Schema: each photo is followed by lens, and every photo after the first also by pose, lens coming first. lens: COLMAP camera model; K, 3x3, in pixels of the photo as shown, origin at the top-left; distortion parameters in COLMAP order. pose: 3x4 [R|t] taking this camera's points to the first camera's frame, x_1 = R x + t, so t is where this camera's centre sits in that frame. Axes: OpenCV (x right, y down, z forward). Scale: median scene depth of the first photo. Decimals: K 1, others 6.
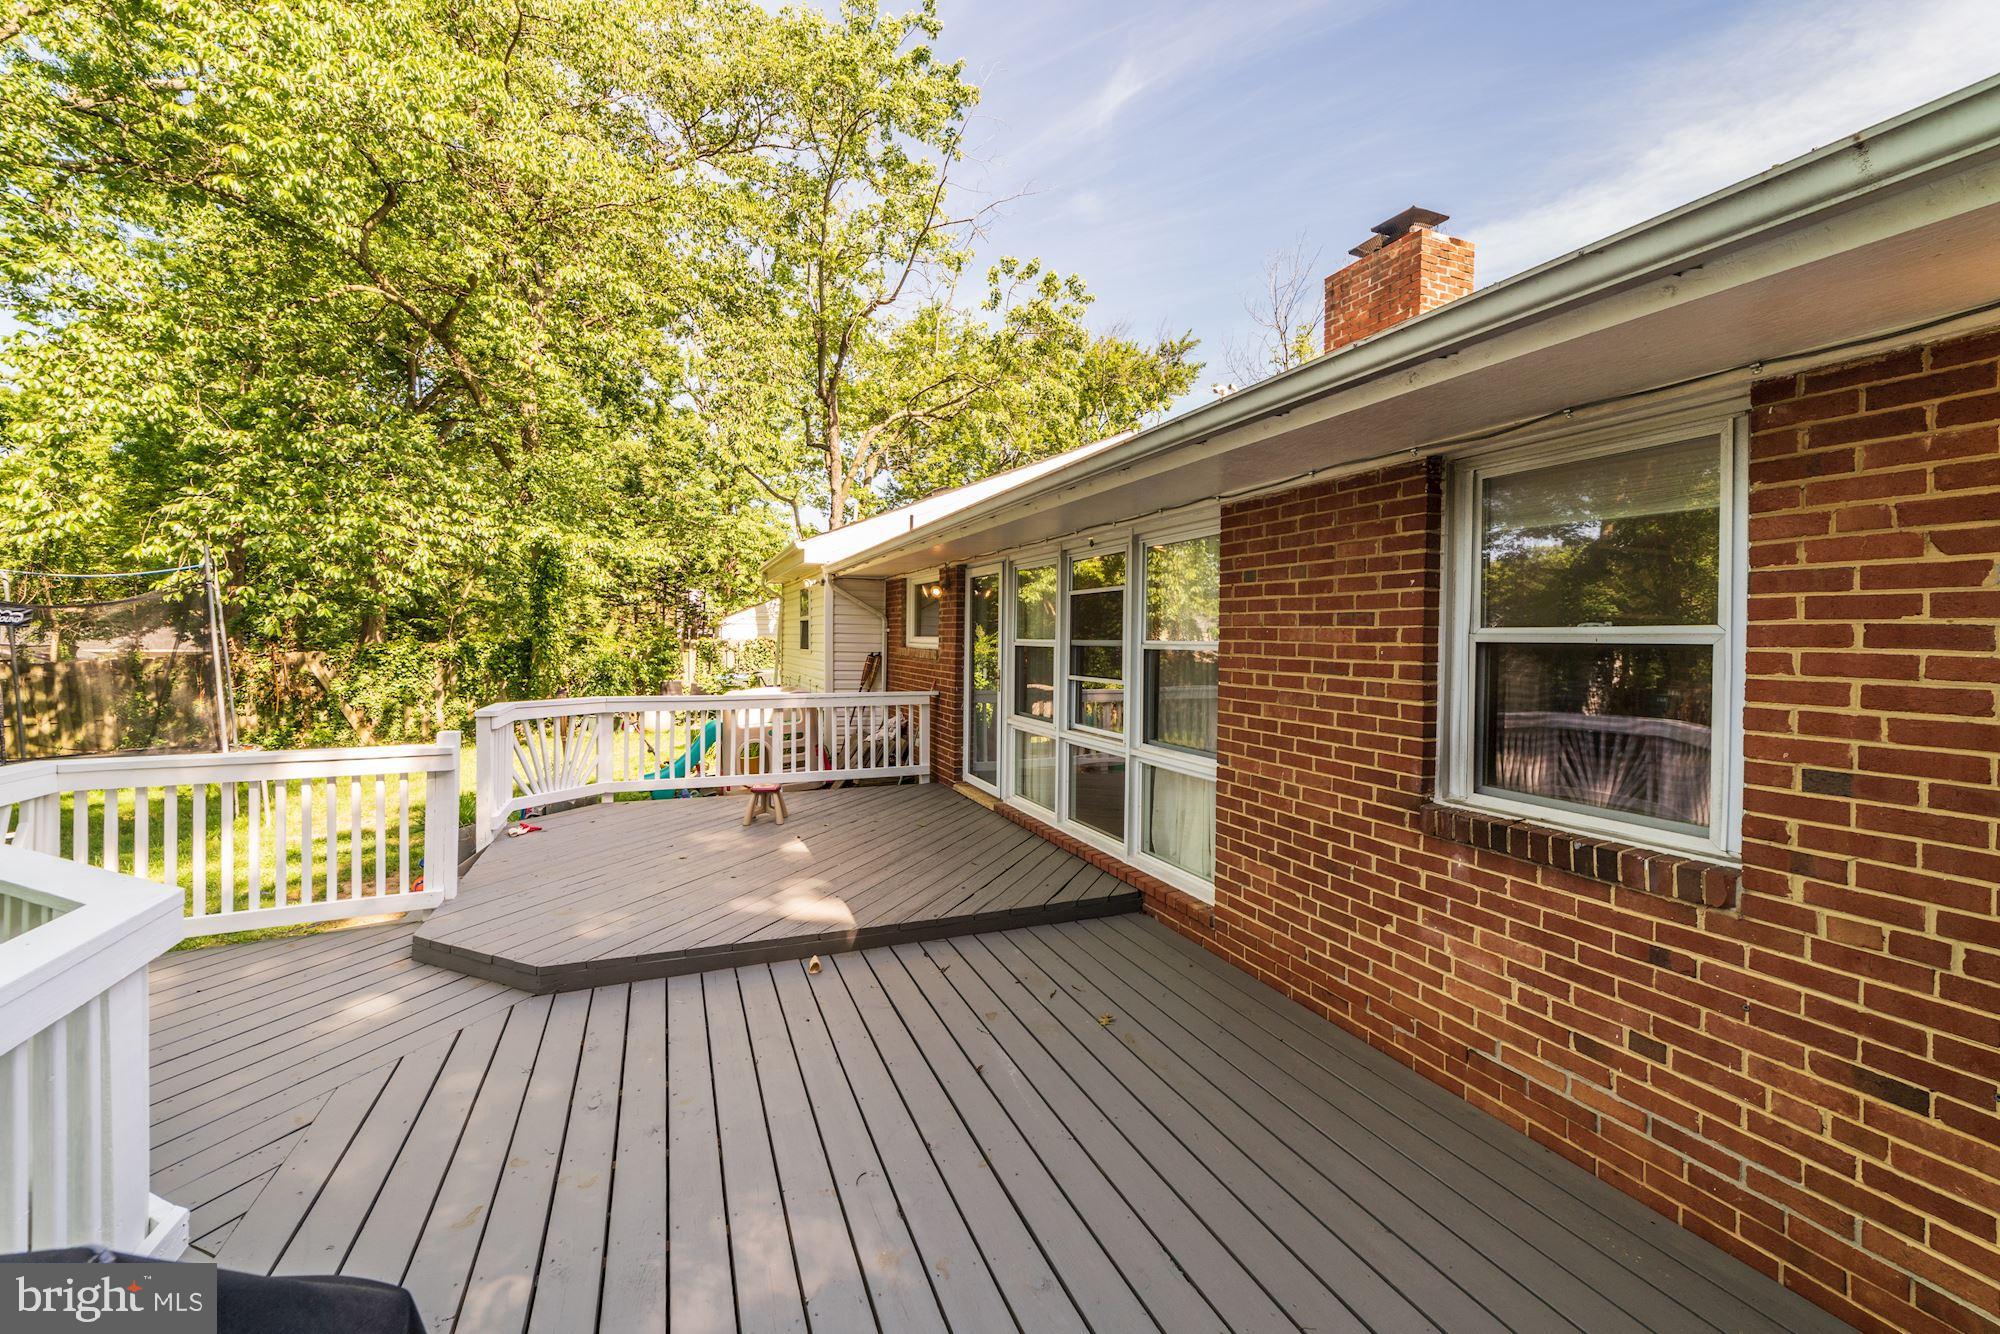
lens RADIAL K [[807.4, 0, 1005.2], [0, 807.4, 640.9], [0, 0, 1]] dist [-0.001016, 0.000004]
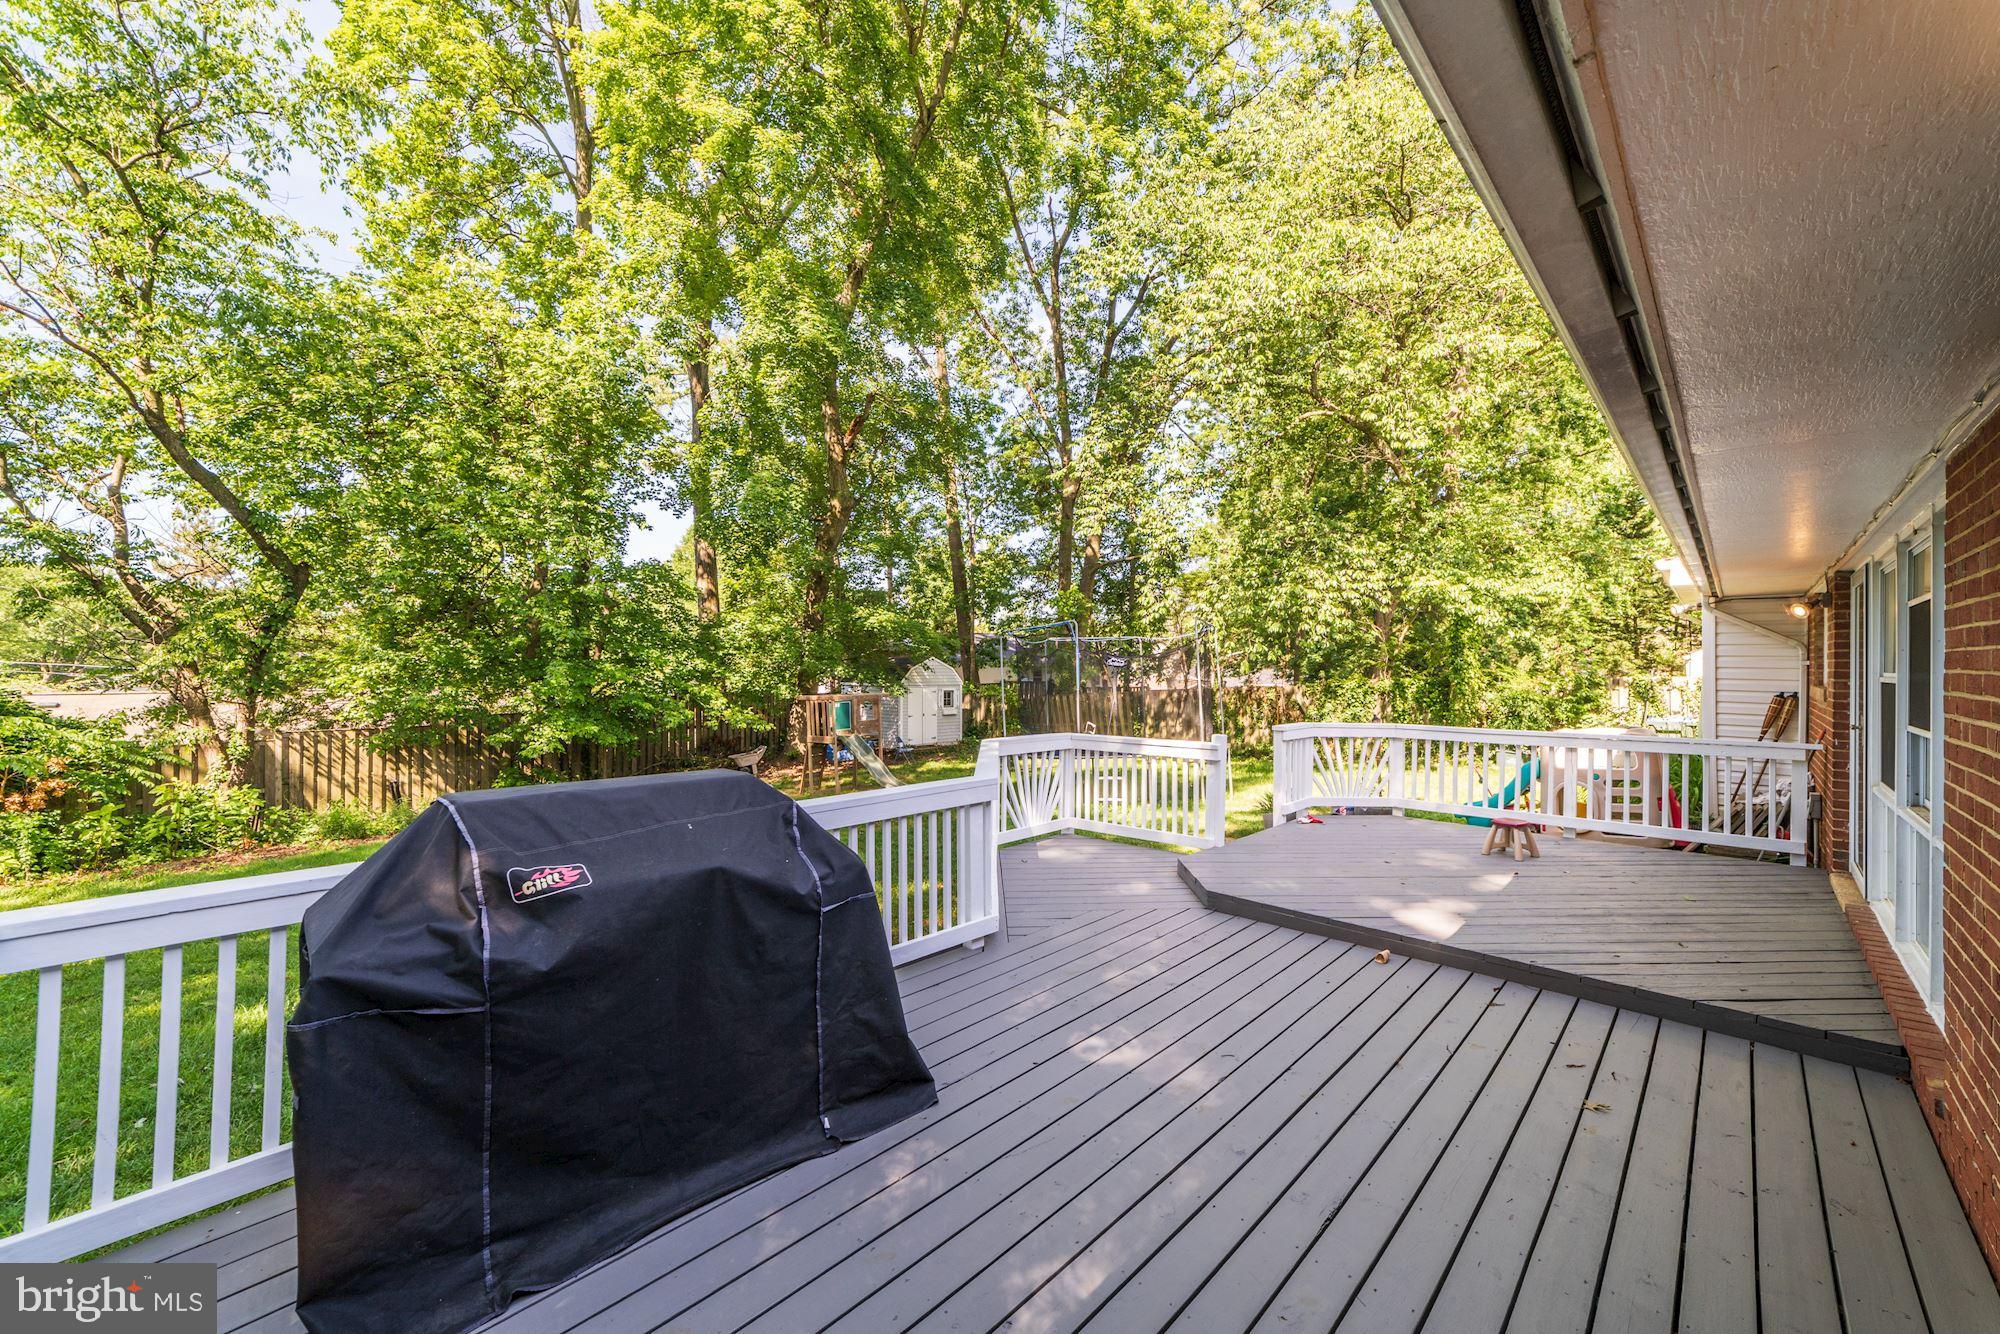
lens RADIAL K [[775.5, 0, 1000.0], [0, 775.5, 667.0], [0, 0, 1]] dist [-0.001040, -0.000195]
pose [[0.394447, -0.010687, -0.918857, 0.271169], [-0.004267, 0.999900, -0.013462, 0.004588], [0.918909, 0.009231, 0.394362, 0.032606]]
